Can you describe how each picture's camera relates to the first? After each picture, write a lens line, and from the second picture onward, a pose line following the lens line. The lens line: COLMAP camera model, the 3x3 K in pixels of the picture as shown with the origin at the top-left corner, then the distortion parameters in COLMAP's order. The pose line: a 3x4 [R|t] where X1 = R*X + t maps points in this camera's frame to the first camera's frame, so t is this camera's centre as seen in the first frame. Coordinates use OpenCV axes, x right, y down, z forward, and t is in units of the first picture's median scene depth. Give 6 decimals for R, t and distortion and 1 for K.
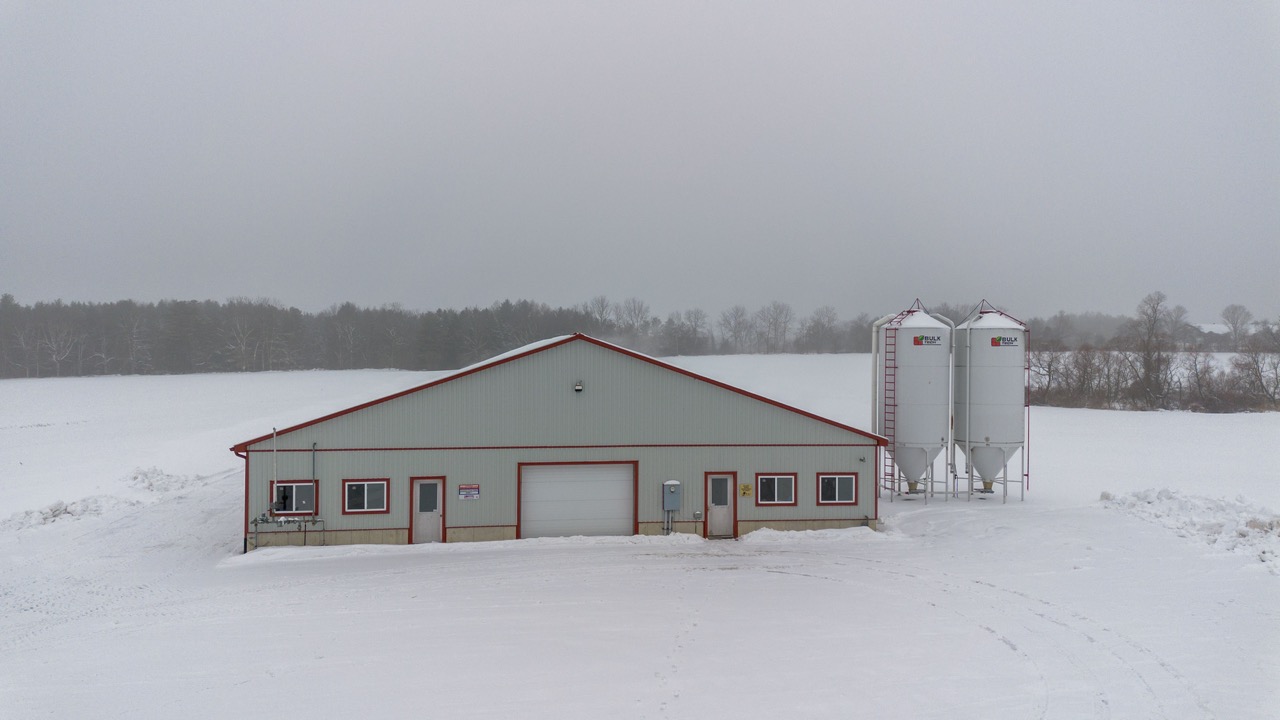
lens RADIAL K [[889.4, 0, 642.2], [0, 889.4, 358.2], [0, 0, 1]] dist [0.070366, -0.072793]
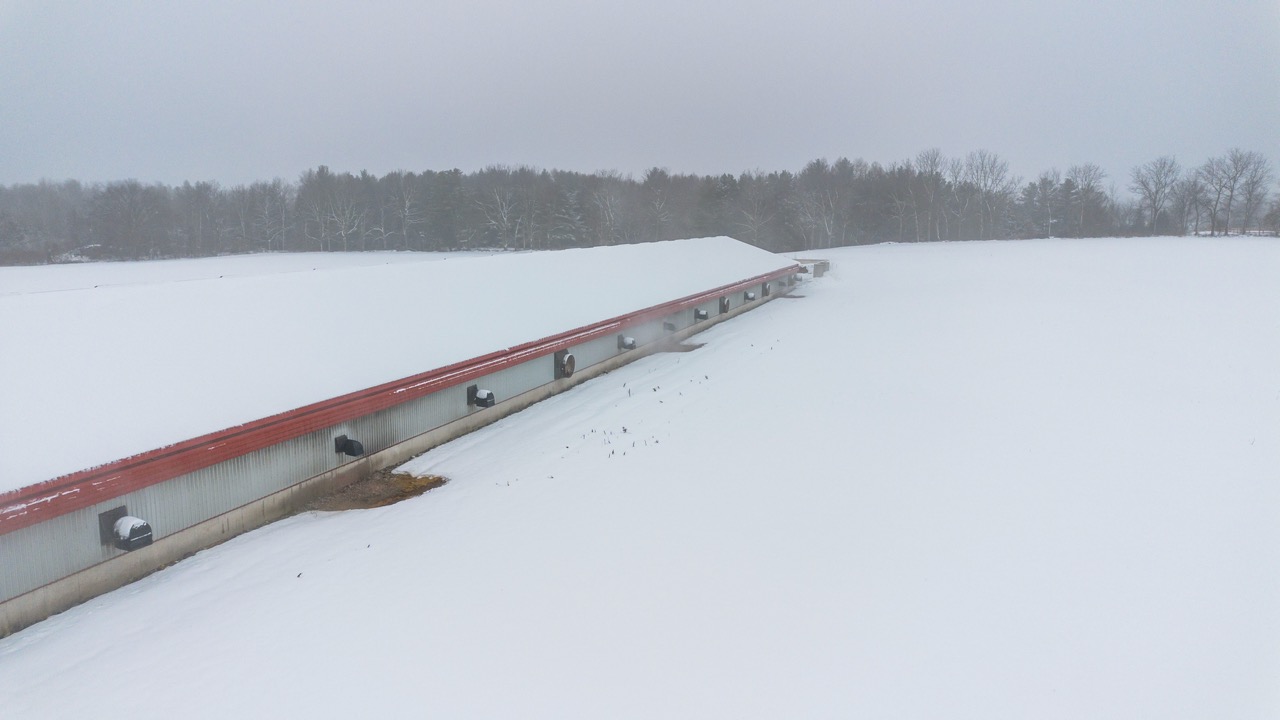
lens RADIAL K [[889.4, 0, 646.5], [0, 889.4, 371.0], [0, 0, 1]] dist [0.070366, -0.072793]
pose [[0.895446, 0.079957, -0.437930, 0.584320], [-0.006984, 0.986140, 0.165769, -0.109771], [0.445115, -0.145379, 0.883594, 2.013251]]
